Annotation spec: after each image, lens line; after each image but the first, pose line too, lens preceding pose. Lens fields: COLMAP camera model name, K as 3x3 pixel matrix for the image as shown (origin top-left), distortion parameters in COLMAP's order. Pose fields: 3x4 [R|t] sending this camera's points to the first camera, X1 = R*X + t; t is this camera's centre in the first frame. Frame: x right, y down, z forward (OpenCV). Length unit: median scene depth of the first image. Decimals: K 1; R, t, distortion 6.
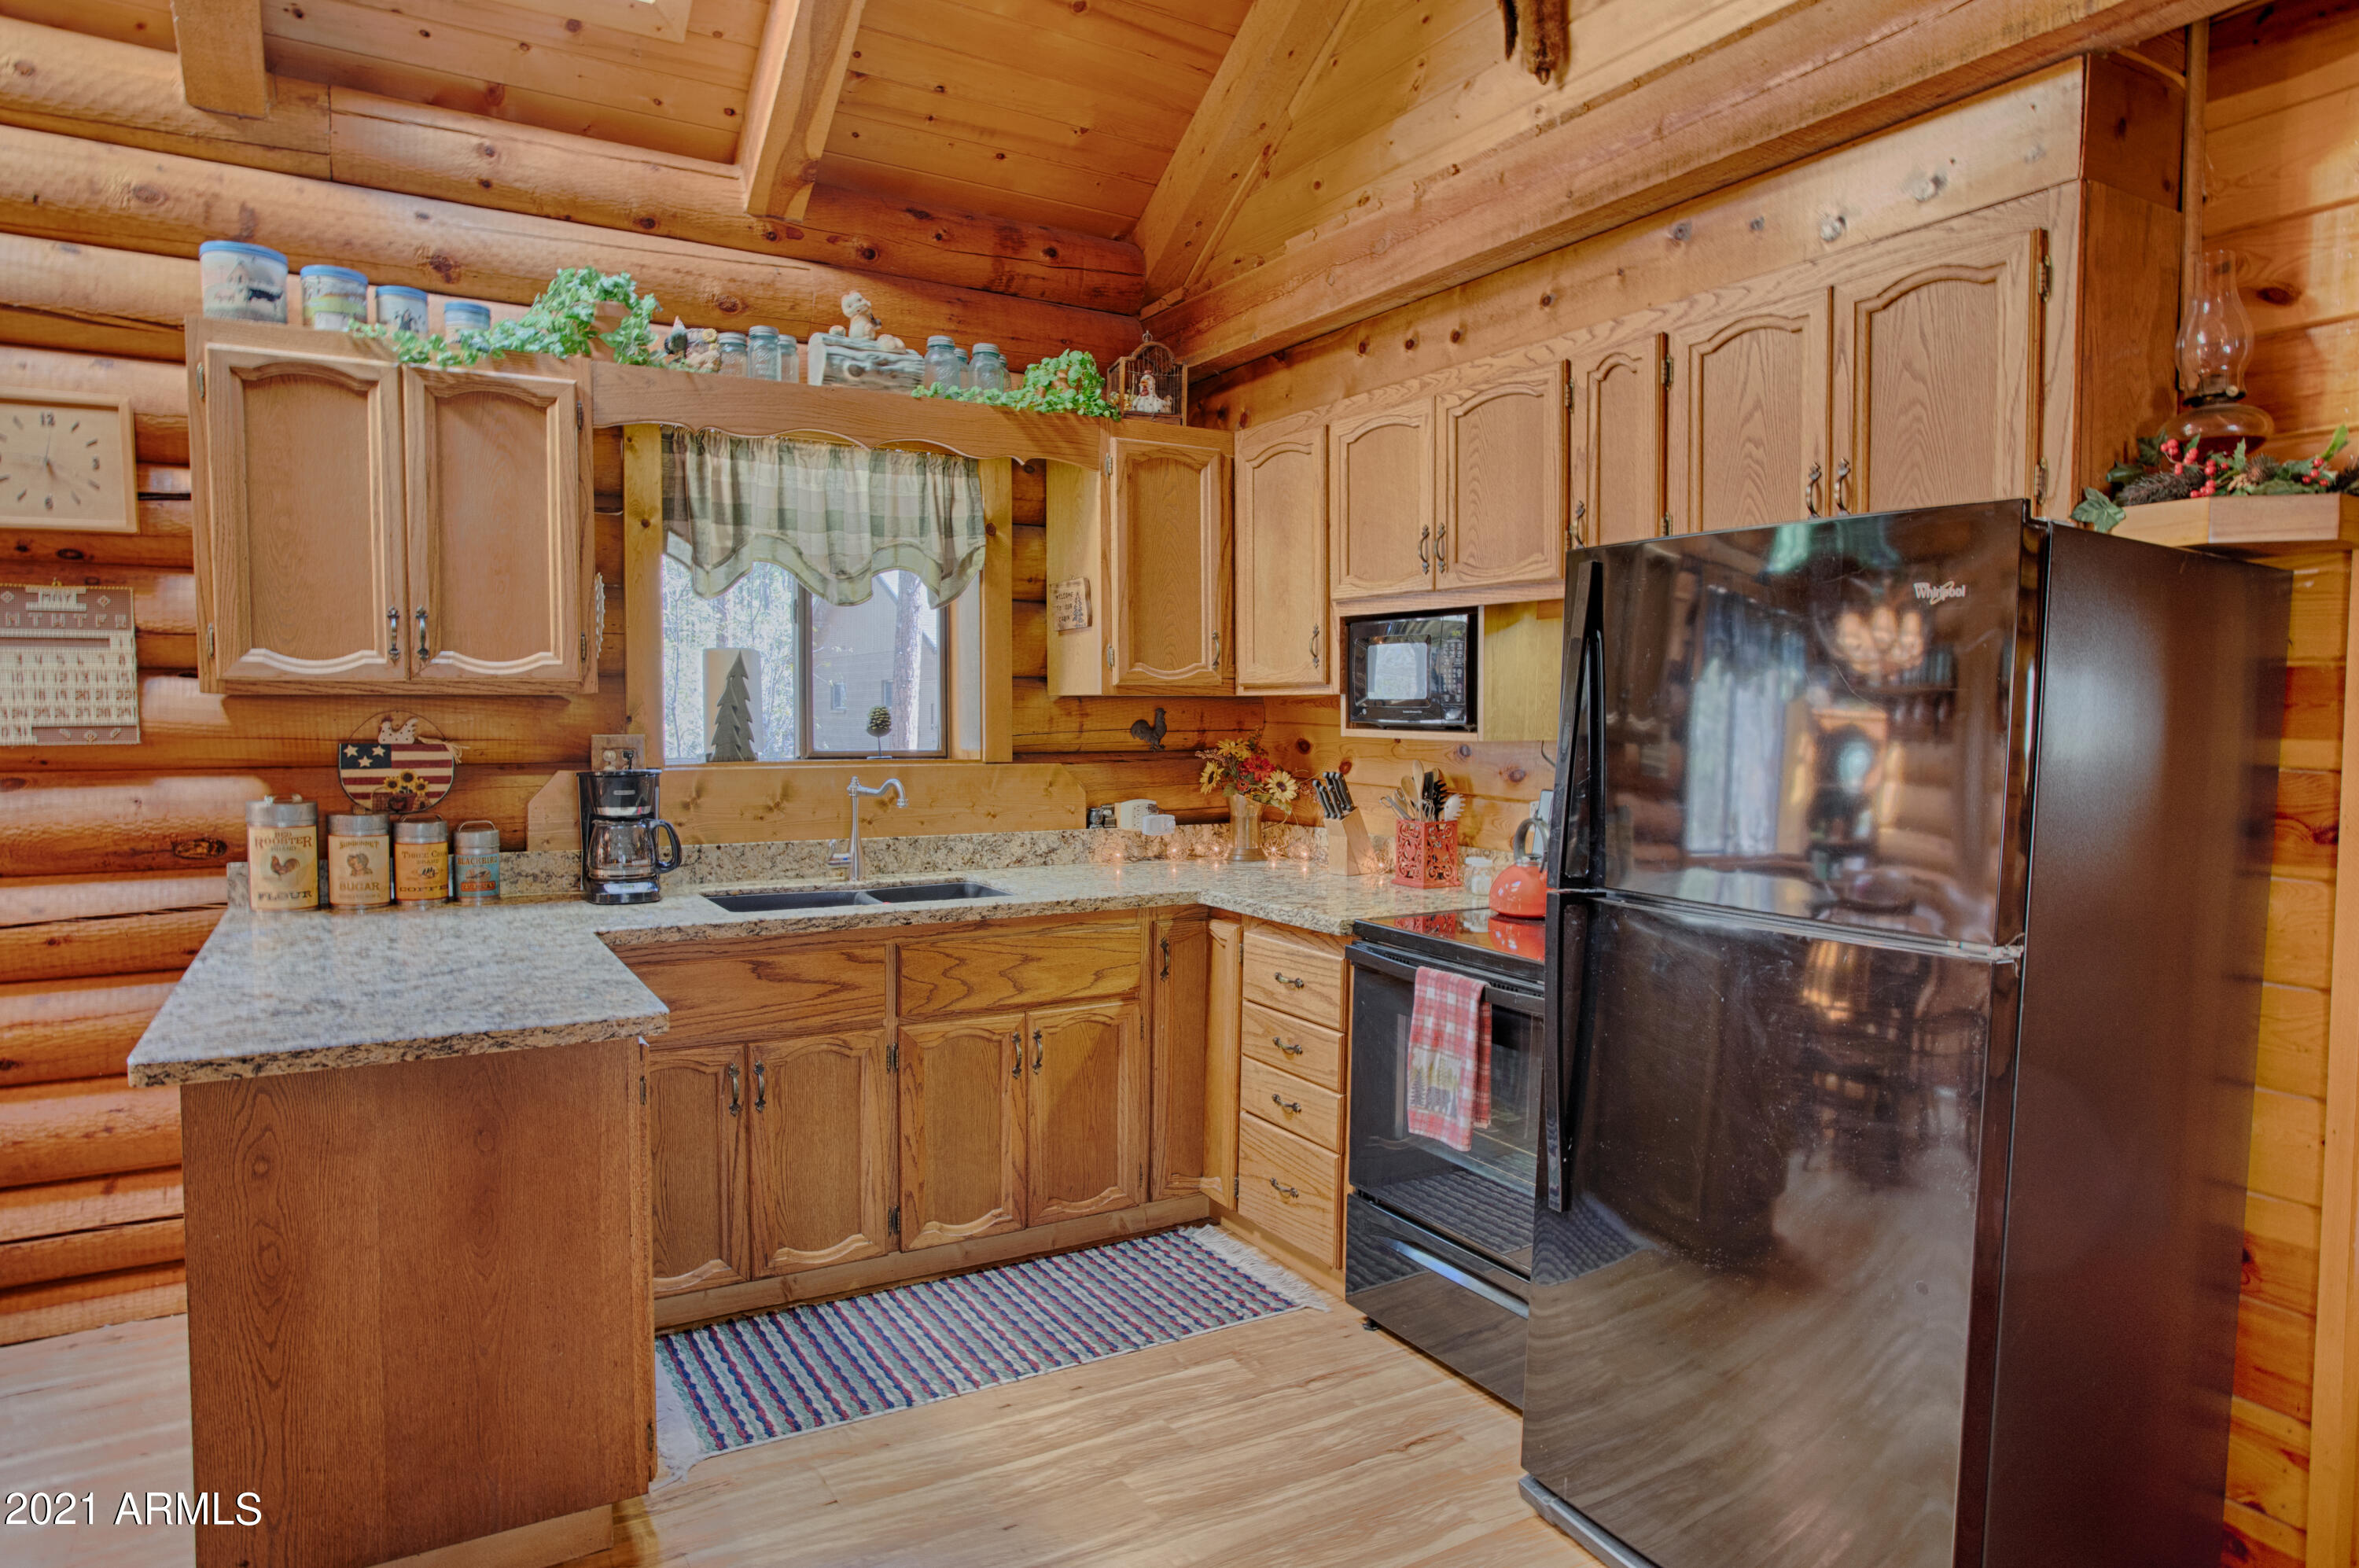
lens RADIAL K [[1386.3, 0, 1180.7], [0, 1386.3, 786.9], [0, 0, 1]] dist [-0.021681, 0.007416]
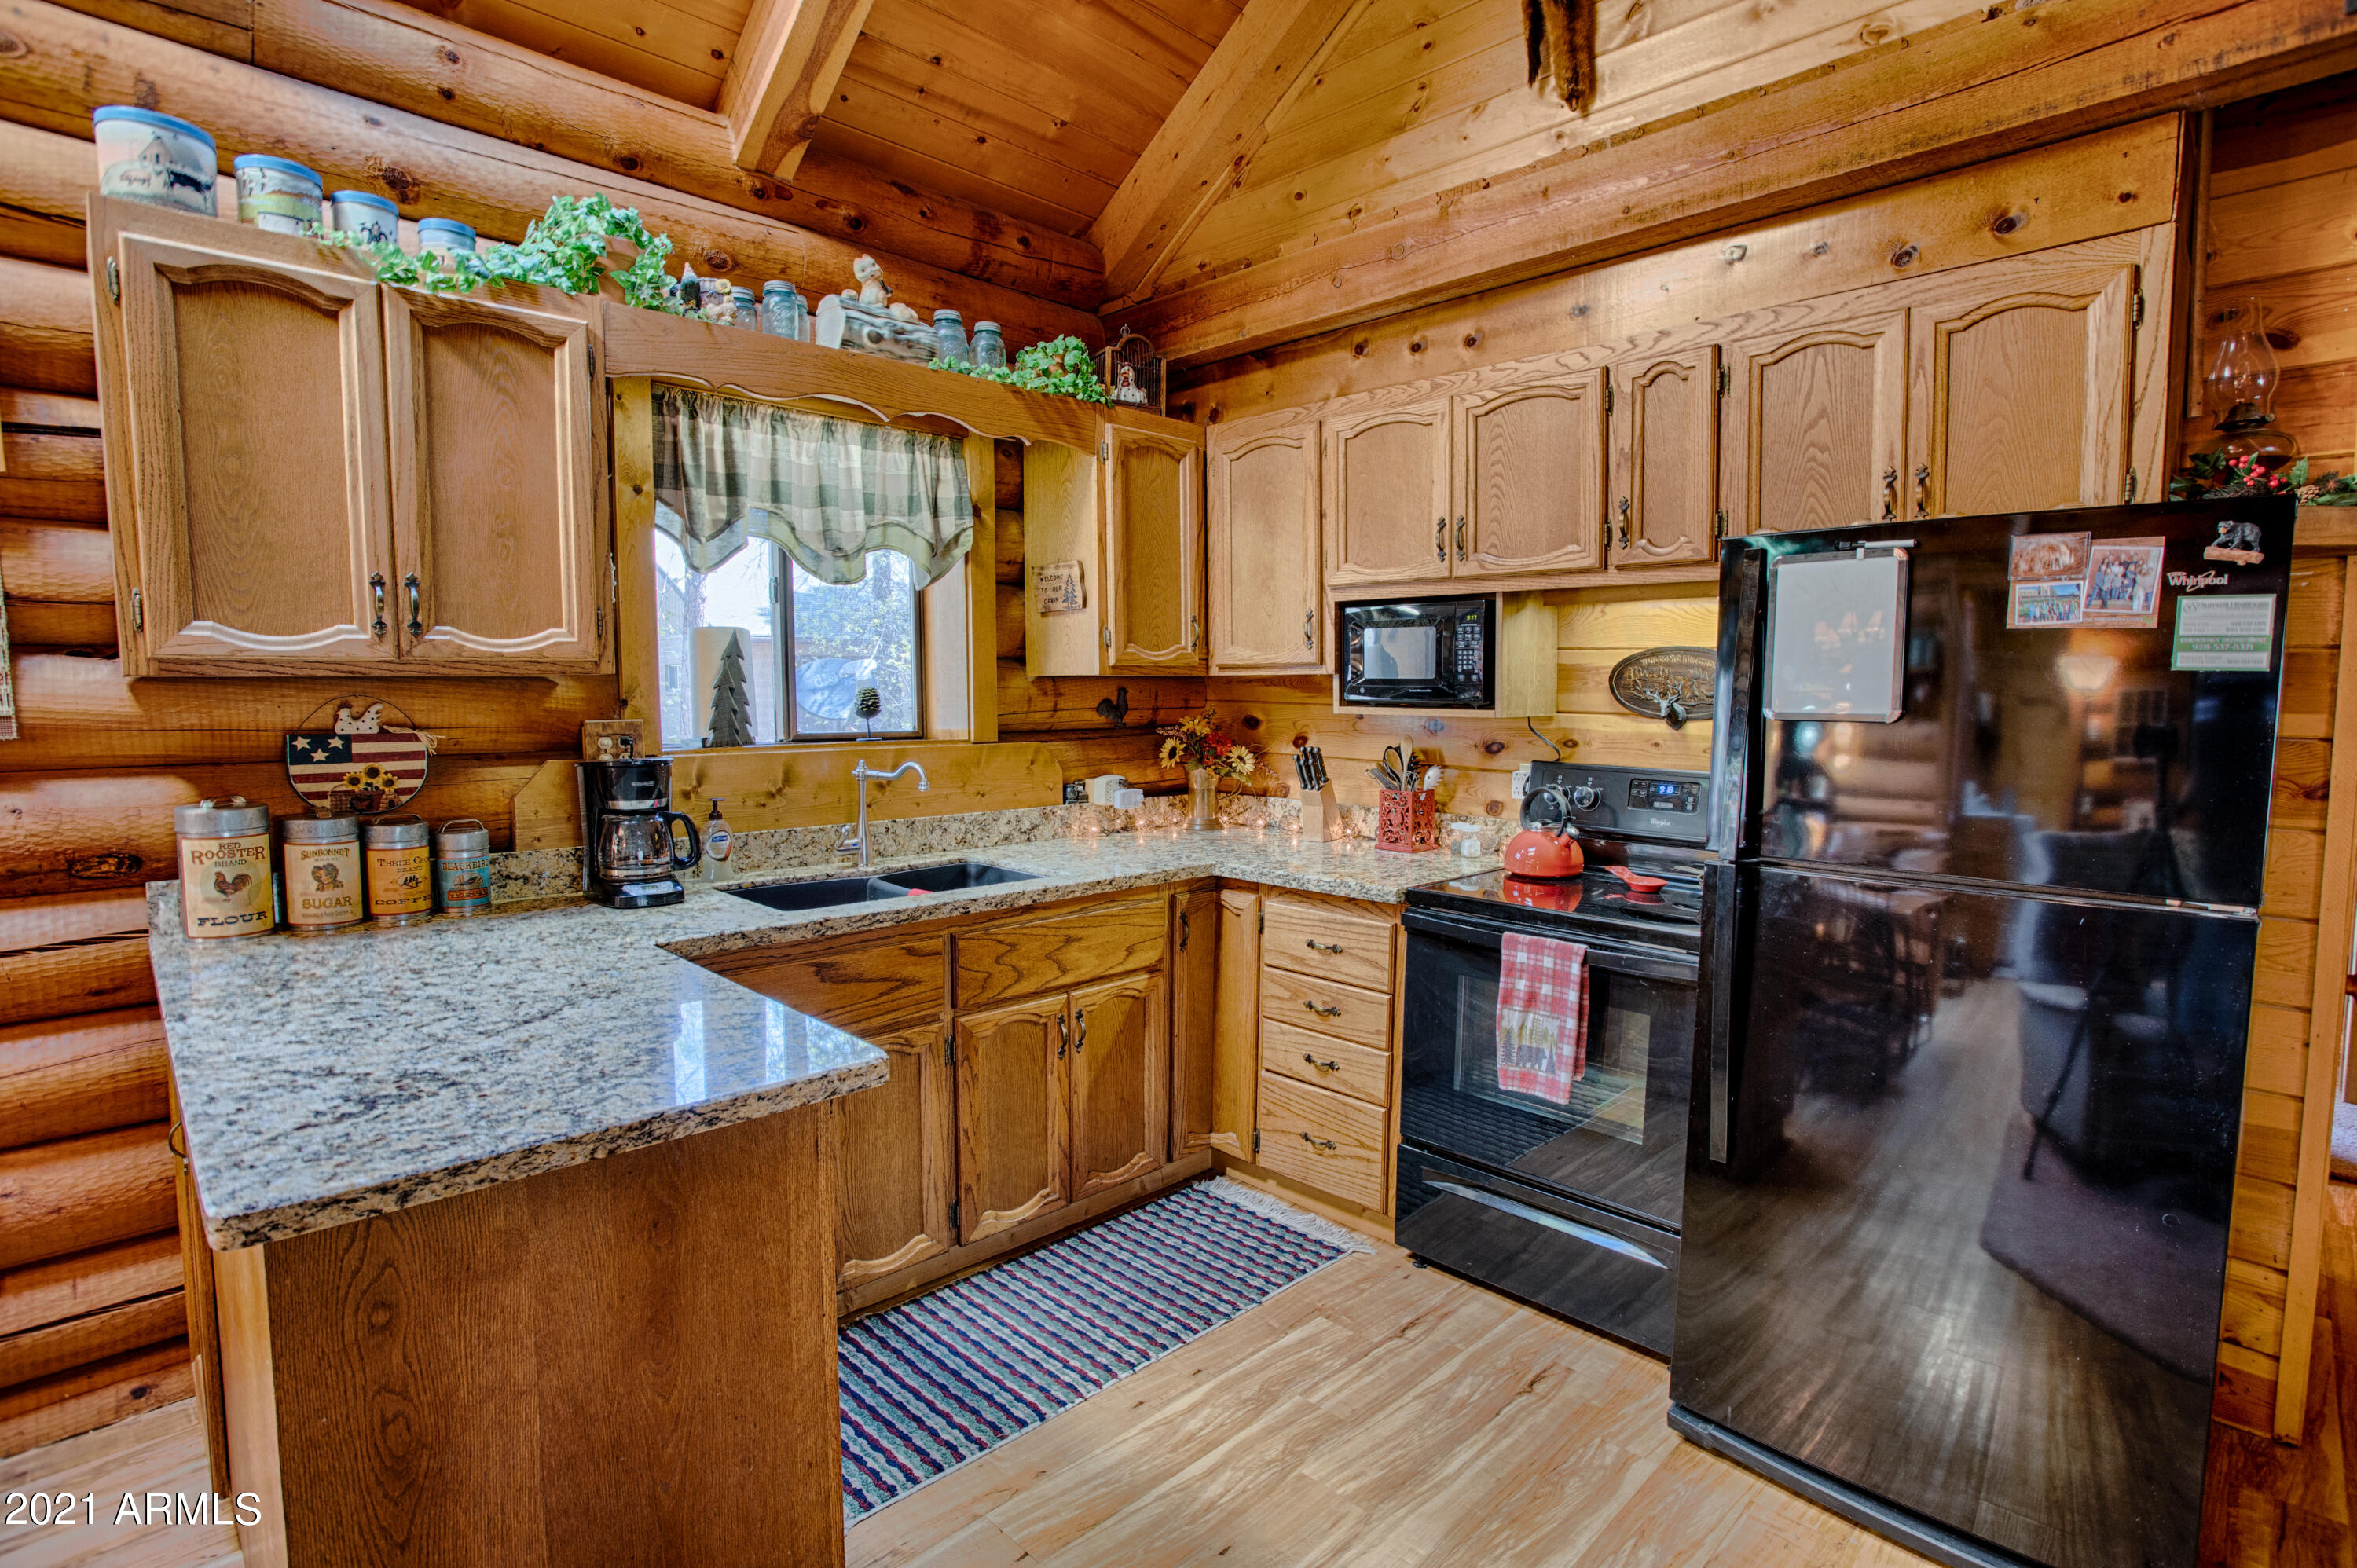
lens RADIAL K [[1138.9, 0, 1194.9], [0, 1138.9, 779.4], [0, 0, 1]] dist [-0.043887, 0.013274]
pose [[0.969212, -0.023170, 0.245135, -0.251645], [0.017157, 0.999498, 0.026637, -0.013487], [-0.245629, -0.021611, 0.969123, 0.209314]]
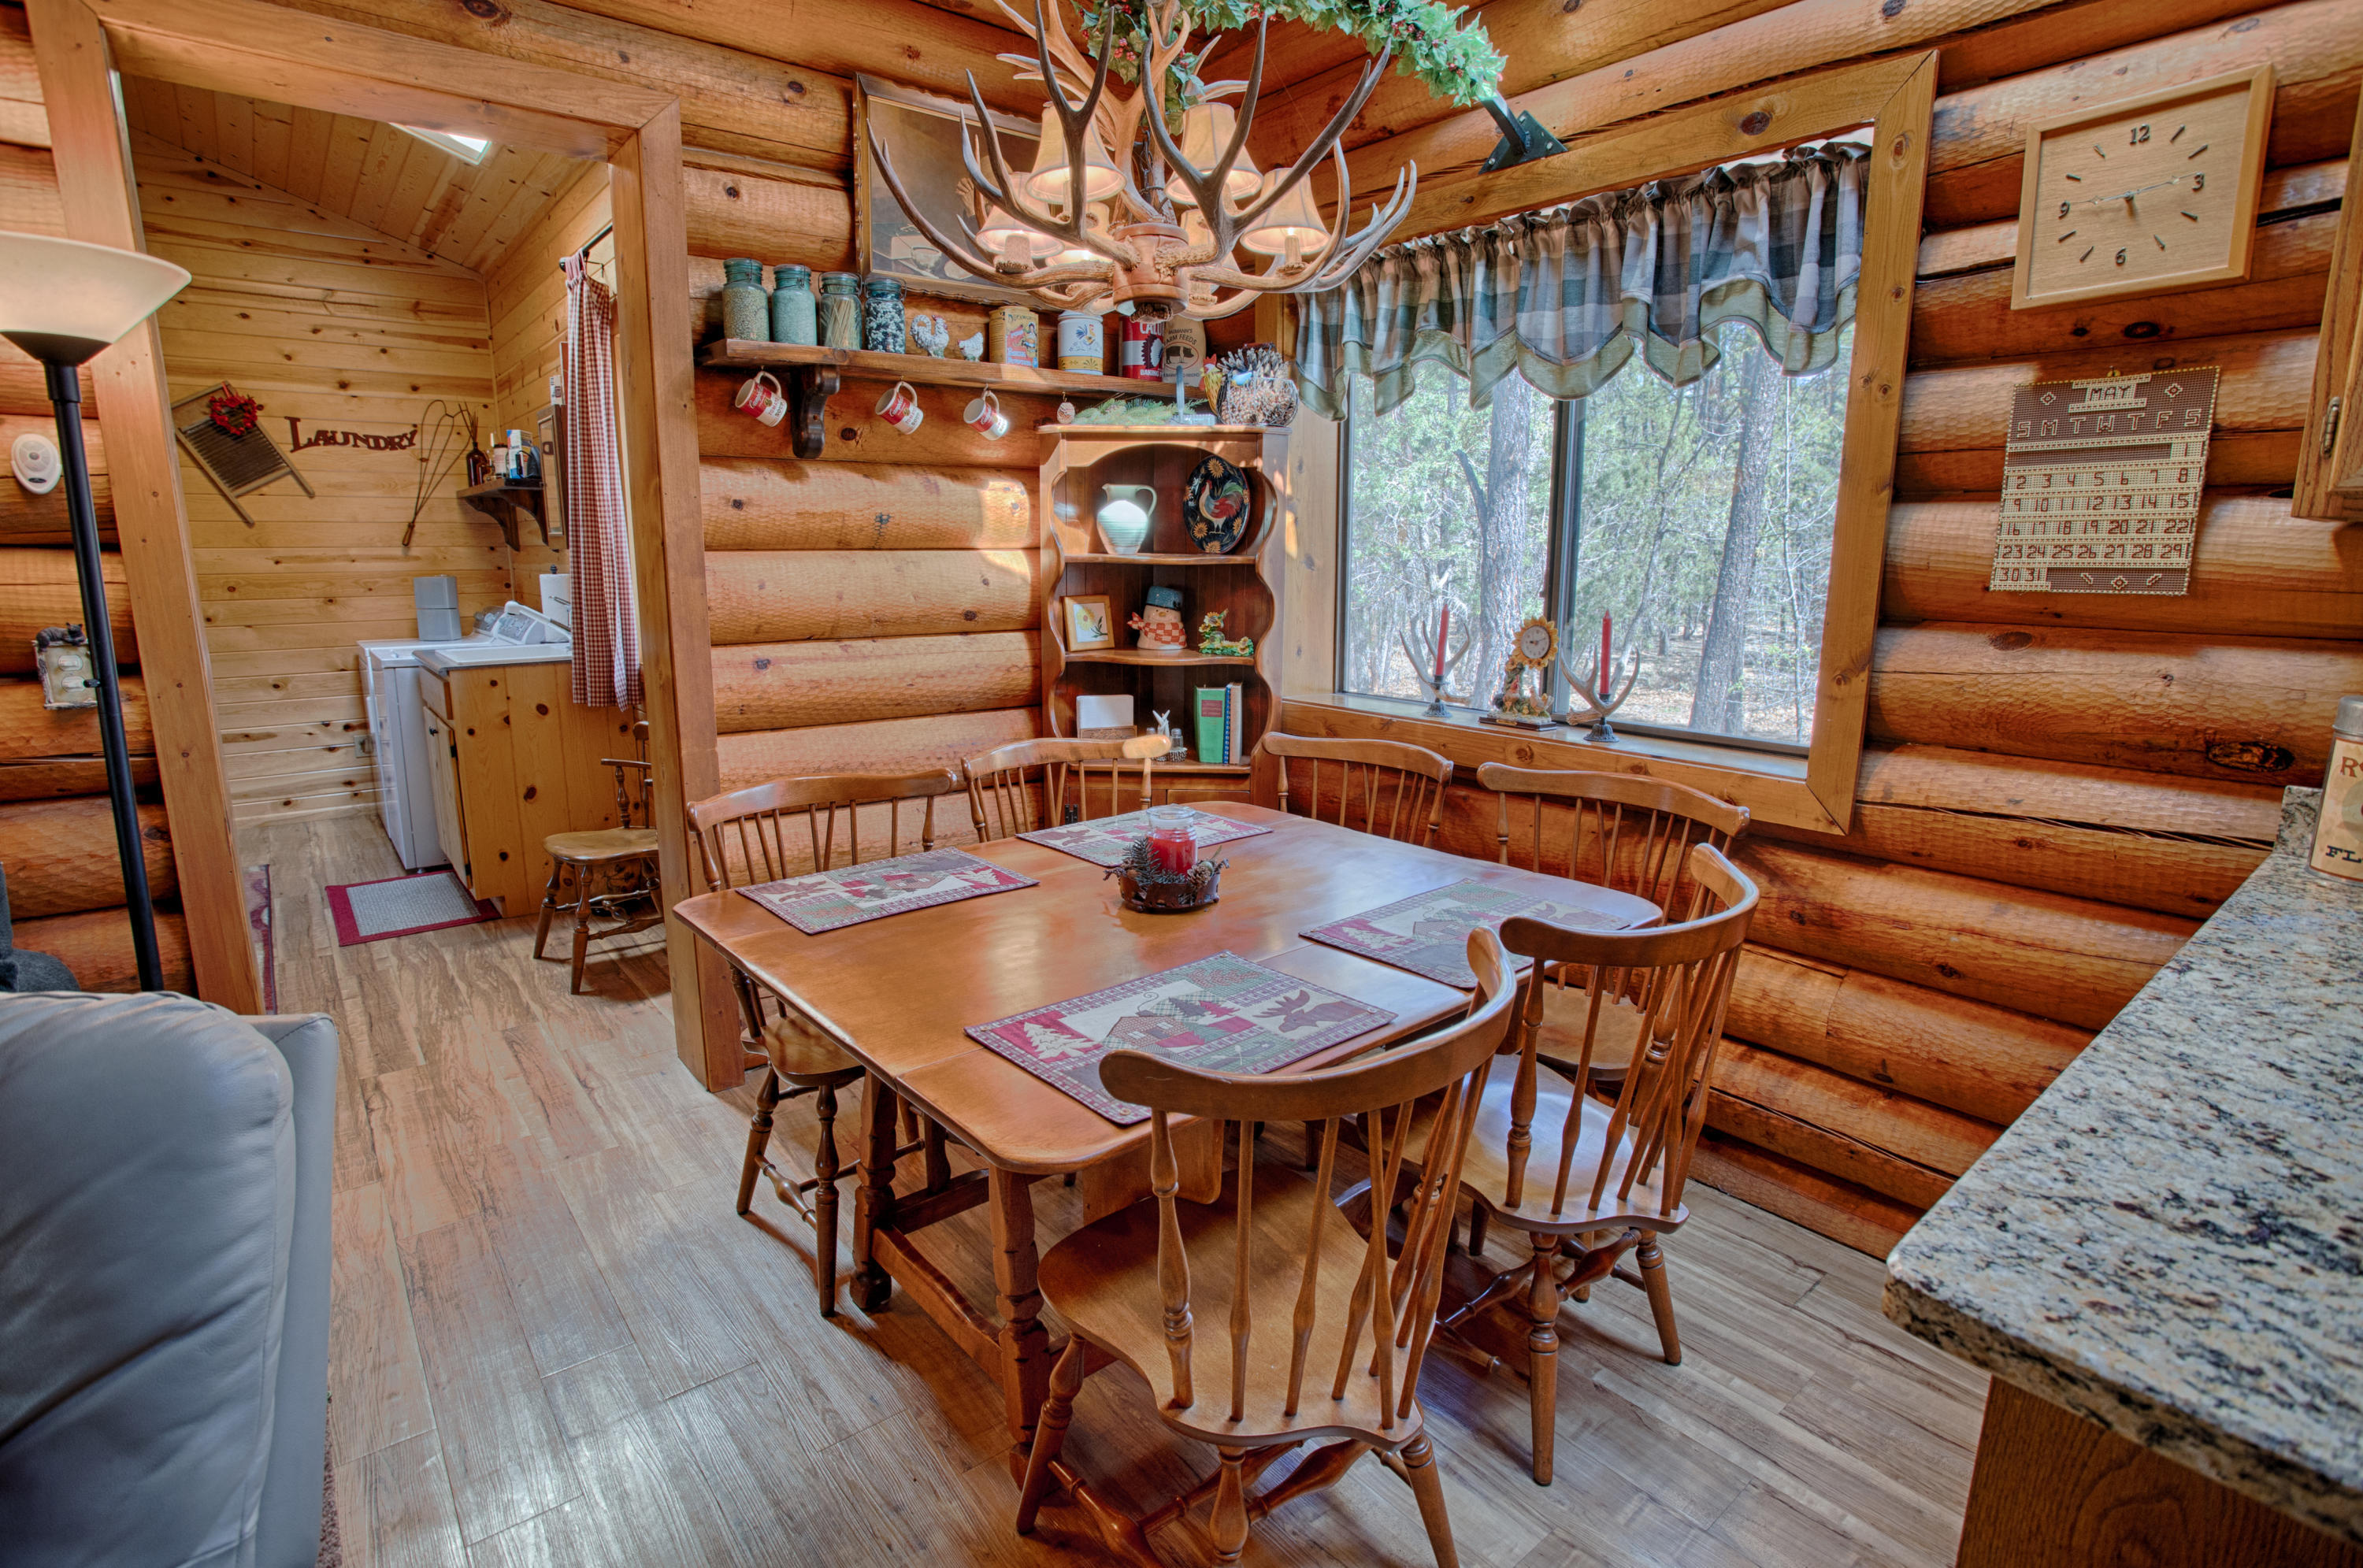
lens RADIAL K [[1141.8, 0, 1188.4], [0, 1141.8, 771.2], [0, 0, 1]] dist [-0.043887, 0.013274]
pose [[0.152322, 0.185510, -0.970765, -0.269625], [-0.056085, 0.982266, 0.178907, -0.016539], [0.986738, 0.027194, 0.160025, 0.409370]]
